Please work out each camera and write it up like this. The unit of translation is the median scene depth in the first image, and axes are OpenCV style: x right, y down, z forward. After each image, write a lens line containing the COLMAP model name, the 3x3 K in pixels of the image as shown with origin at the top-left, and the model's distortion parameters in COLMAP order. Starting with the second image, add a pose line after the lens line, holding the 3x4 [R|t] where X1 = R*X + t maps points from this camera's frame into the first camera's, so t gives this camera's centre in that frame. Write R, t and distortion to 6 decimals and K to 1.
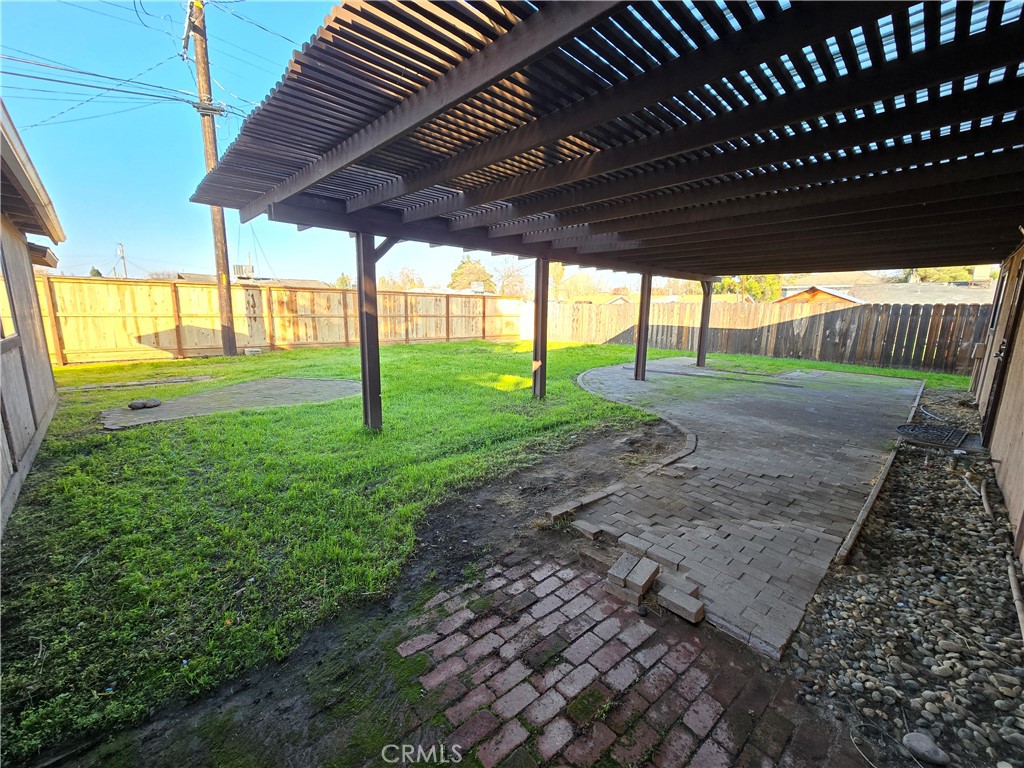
lens RADIAL K [[417.2, 0, 517.7], [0, 417.2, 386.3], [0, 0, 1]] dist [-0.001128, 0.000045]
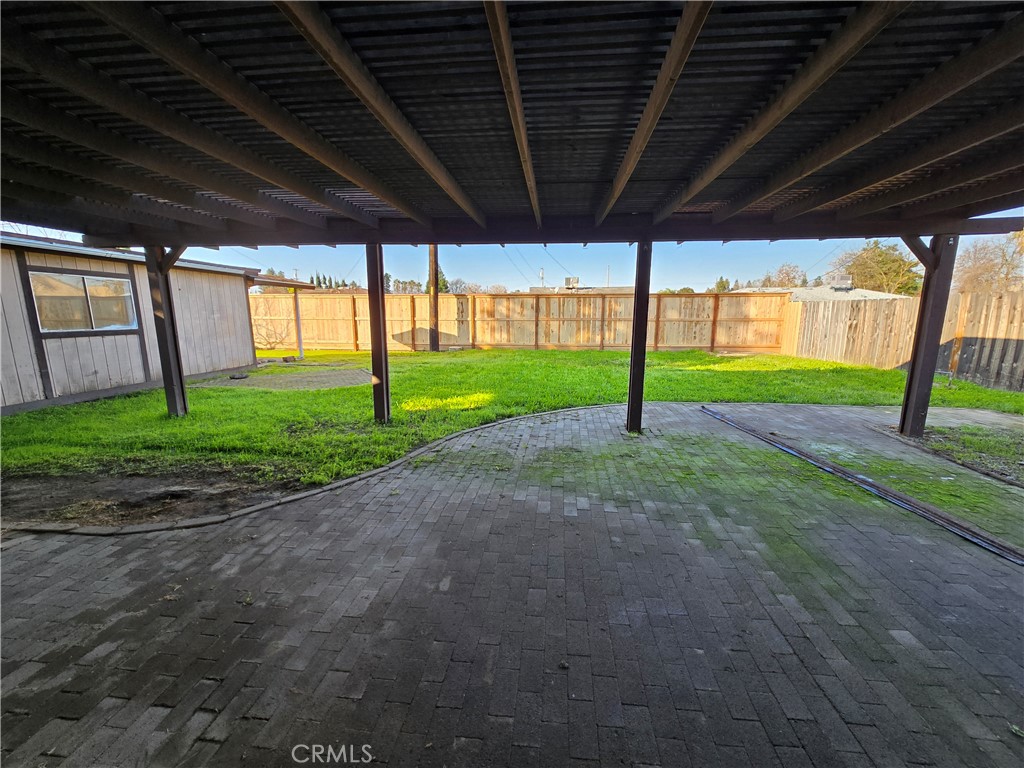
lens RADIAL K [[417.2, 0, 518.3], [0, 417.2, 387.4], [0, 0, 1]] dist [-0.001128, 0.000045]
pose [[0.652972, 0.119071, -0.747963, 0.388633], [-0.127432, 0.990758, 0.046474, -0.050585], [0.746584, 0.064968, 0.662111, 0.323817]]
